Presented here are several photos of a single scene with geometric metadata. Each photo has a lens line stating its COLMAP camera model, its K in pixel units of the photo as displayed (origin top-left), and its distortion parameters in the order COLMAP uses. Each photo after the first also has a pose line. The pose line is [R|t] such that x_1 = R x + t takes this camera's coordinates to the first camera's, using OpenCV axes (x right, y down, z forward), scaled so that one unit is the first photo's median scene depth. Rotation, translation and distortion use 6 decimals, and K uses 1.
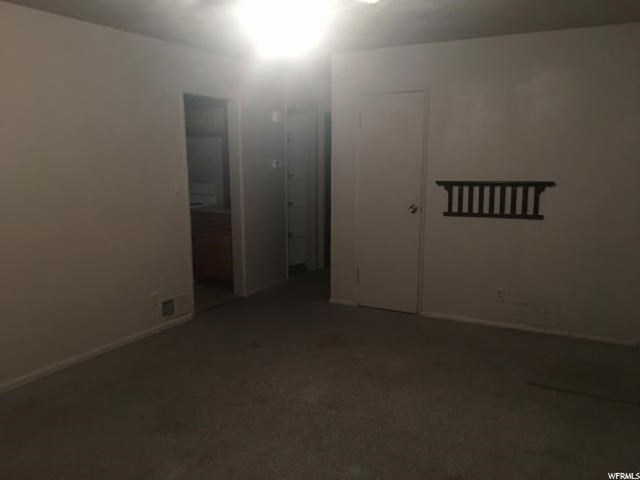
lens RADIAL K [[551.7, 0, 320.0], [0, 551.7, 238.9], [0, 0, 1]] dist [0.052549, -0.107070]
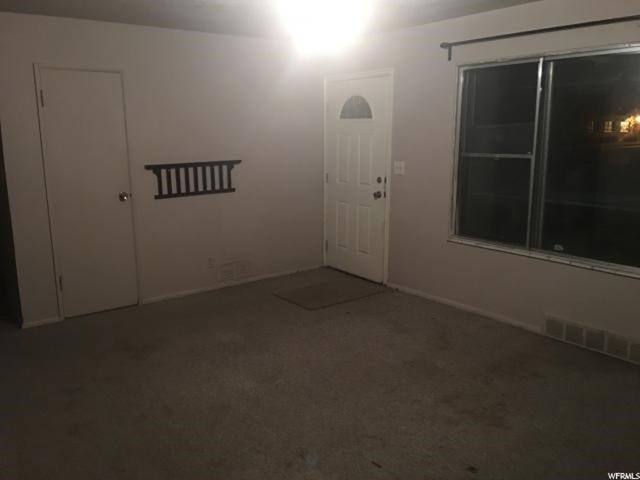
lens RADIAL K [[551.7, 0, 309.4], [0, 551.7, 240.3], [0, 0, 1]] dist [0.052549, -0.107070]
pose [[0.392839, -0.180642, 0.901691, -0.606448], [0.152060, 0.979779, 0.130038, -0.058617], [-0.906948, 0.086027, 0.412364, 0.338853]]
